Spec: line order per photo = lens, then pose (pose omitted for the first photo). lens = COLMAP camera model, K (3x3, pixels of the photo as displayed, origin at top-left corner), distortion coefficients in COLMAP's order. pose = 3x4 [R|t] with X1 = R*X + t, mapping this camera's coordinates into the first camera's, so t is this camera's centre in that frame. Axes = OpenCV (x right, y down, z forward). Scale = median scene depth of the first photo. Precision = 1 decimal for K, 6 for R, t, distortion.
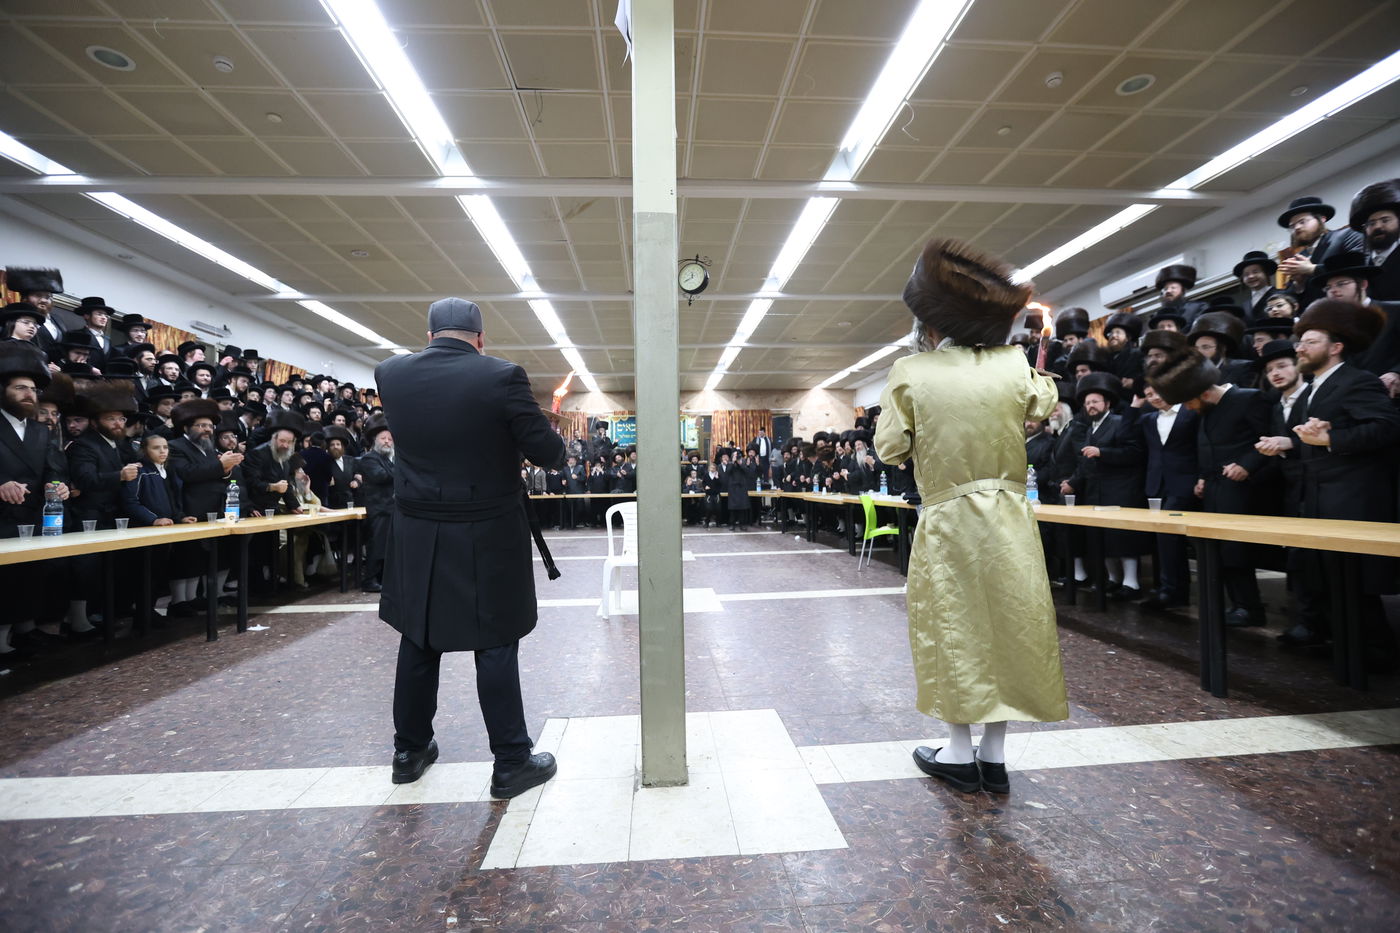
lens RADIAL K [[622.1, 0, 700.0], [0, 622.1, 466.5], [0, 0, 1]] dist [-0.039509, 0.012629]
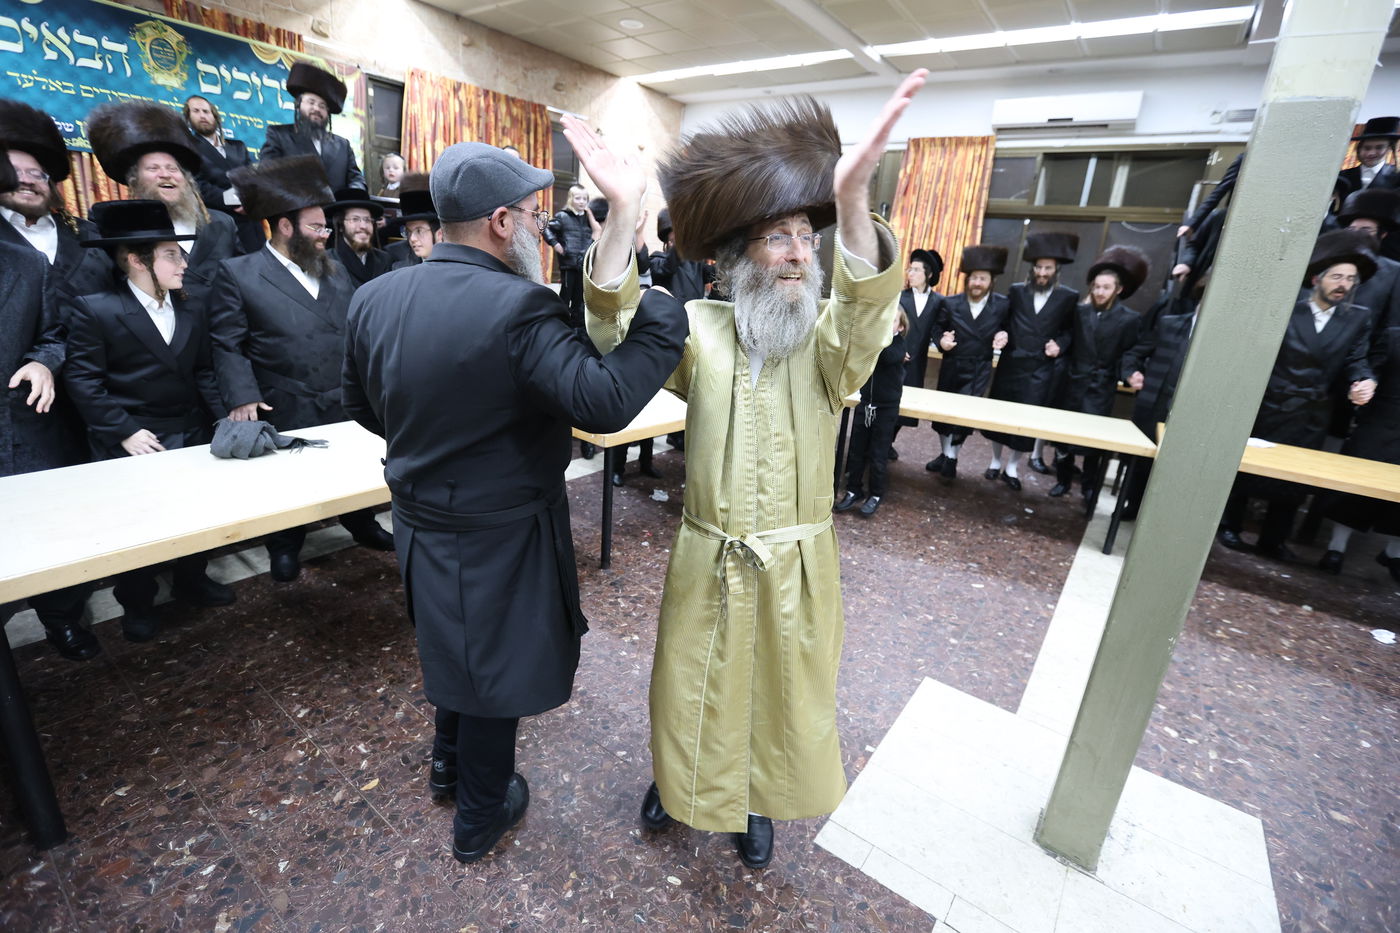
lens RADIAL K [[620.1, 0, 692.0], [0, 620.1, 466.2], [0, 0, 1]] dist [-0.030268, 0.007486]
pose [[0.655433, -0.177142, 0.734185, -0.702912], [-0.099605, 0.943340, 0.316527, -0.043827], [-0.748656, -0.280591, 0.600652, 2.980752]]
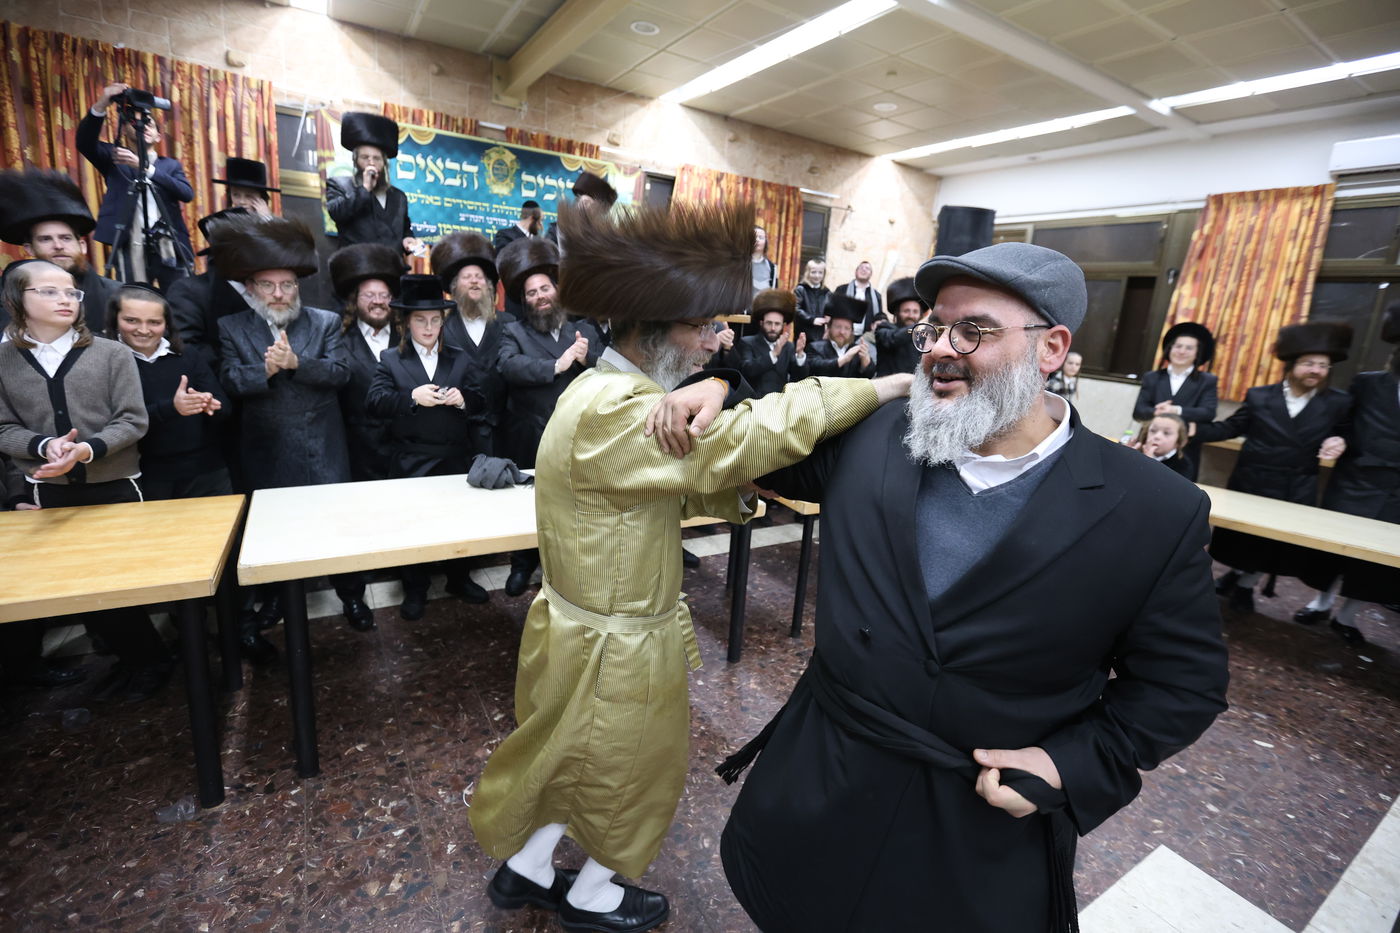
lens RADIAL K [[622.1, 0, 700.0], [0, 622.1, 466.5], [0, 0, 1]] dist [-0.039509, 0.012629]
pose [[0.885709, -0.033757, 0.463011, -0.668626], [-0.095271, 0.962909, 0.252449, -0.048619], [-0.454359, -0.267708, 0.849641, 2.953212]]
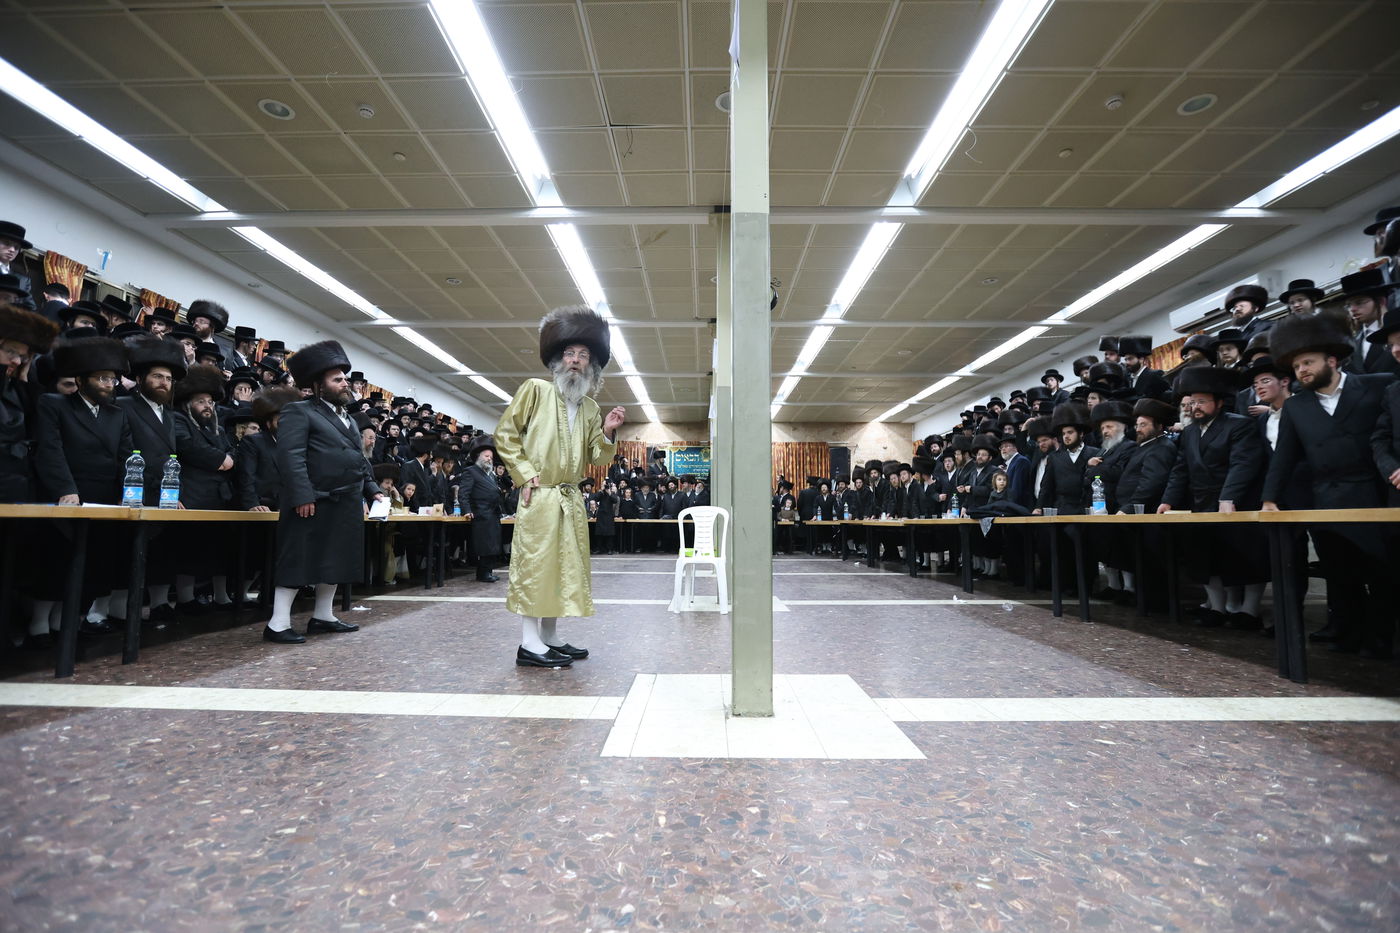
lens RADIAL K [[622.1, 0, 700.0], [0, 622.1, 466.5], [0, 0, 1]] dist [-0.039509, 0.012629]
pose [[0.996200, 0.015021, -0.085789, -0.023305], [-0.020136, 0.998051, -0.059068, 0.051547], [0.084735, 0.060571, 0.994561, -0.049307]]
